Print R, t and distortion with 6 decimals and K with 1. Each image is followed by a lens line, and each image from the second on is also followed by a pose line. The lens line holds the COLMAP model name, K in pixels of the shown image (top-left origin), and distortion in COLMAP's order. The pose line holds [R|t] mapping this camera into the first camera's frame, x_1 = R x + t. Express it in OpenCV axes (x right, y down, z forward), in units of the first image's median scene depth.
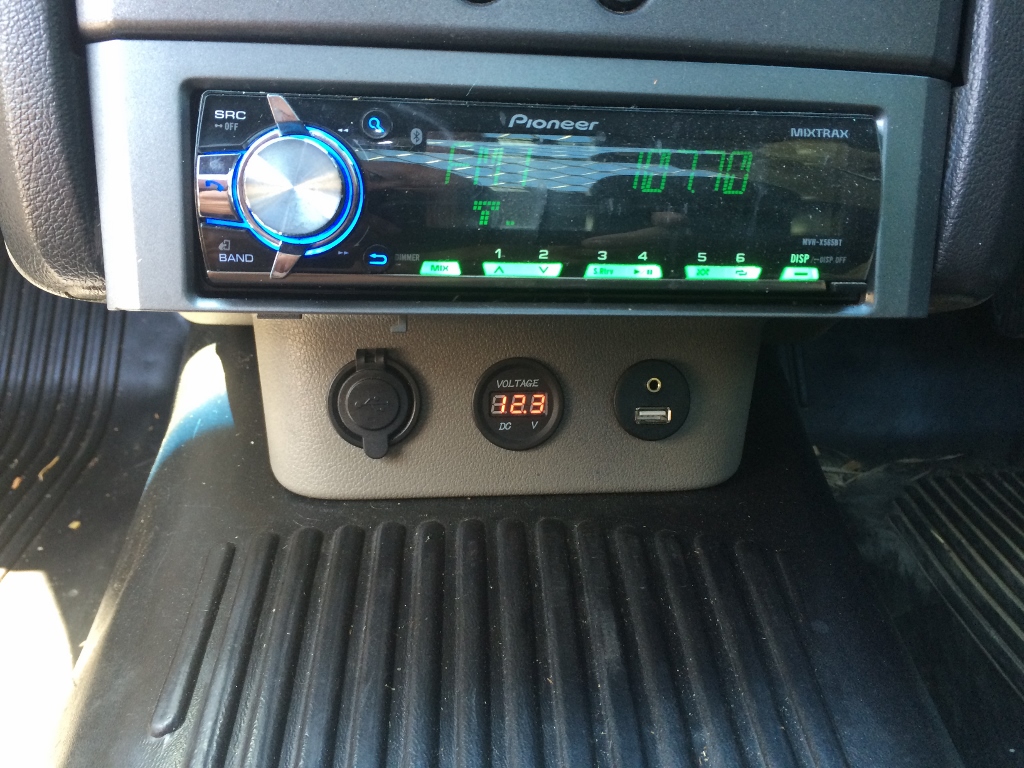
lens RADIAL K [[883.6, 0, 497.7], [0, 883.6, 379.6], [0, 0, 1]] dist [0.073565, -0.134121]
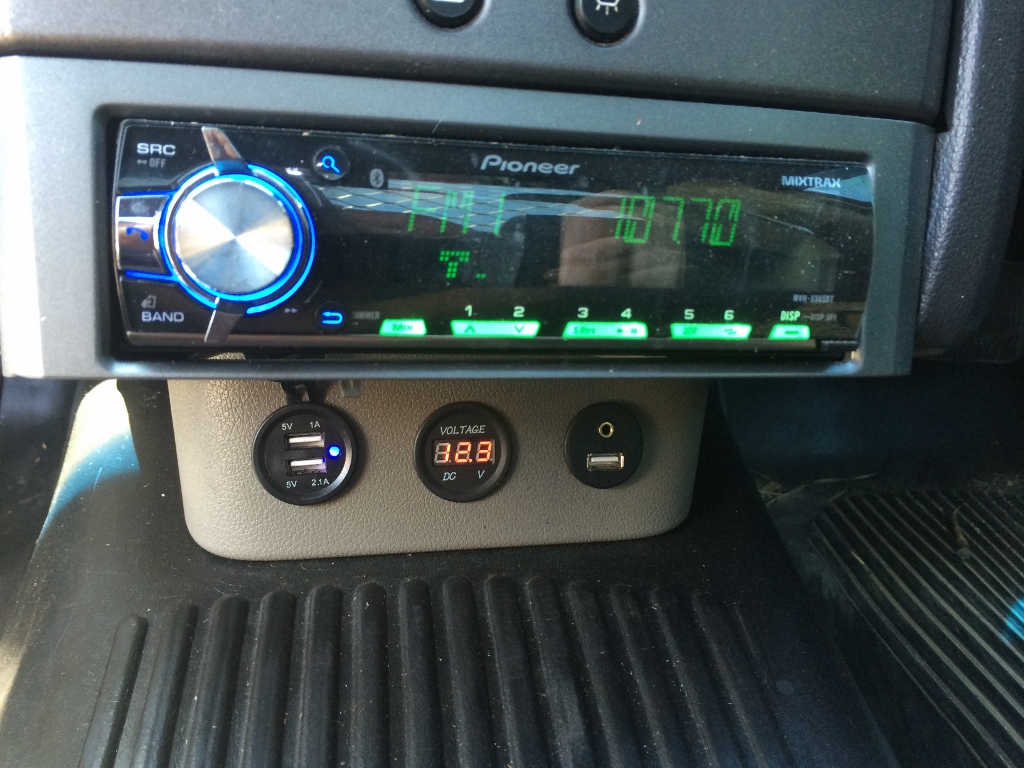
lens RADIAL K [[883.6, 0, 497.7], [0, 883.6, 379.6], [0, 0, 1]] dist [0.073565, -0.134121]
pose [[0.993810, -0.004075, 0.111017, -0.050291], [0.004612, 0.999979, -0.004586, -0.050325], [-0.110996, 0.005070, 0.993808, 0.085355]]
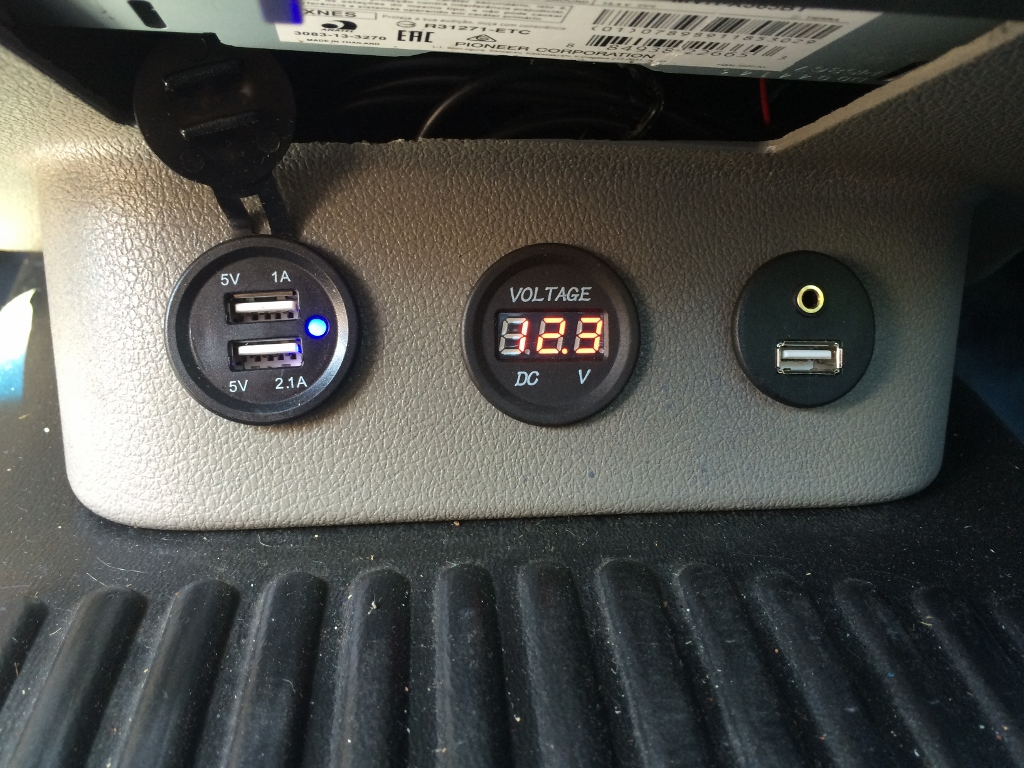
lens RADIAL K [[883.6, 0, 497.7], [0, 883.6, 379.6], [0, 0, 1]] dist [0.073565, -0.134121]
pose [[0.998931, -0.008413, 0.045461, -0.036275], [0.011191, 0.998063, -0.061194, 0.096772], [-0.044858, 0.061637, 0.997090, 0.567125]]
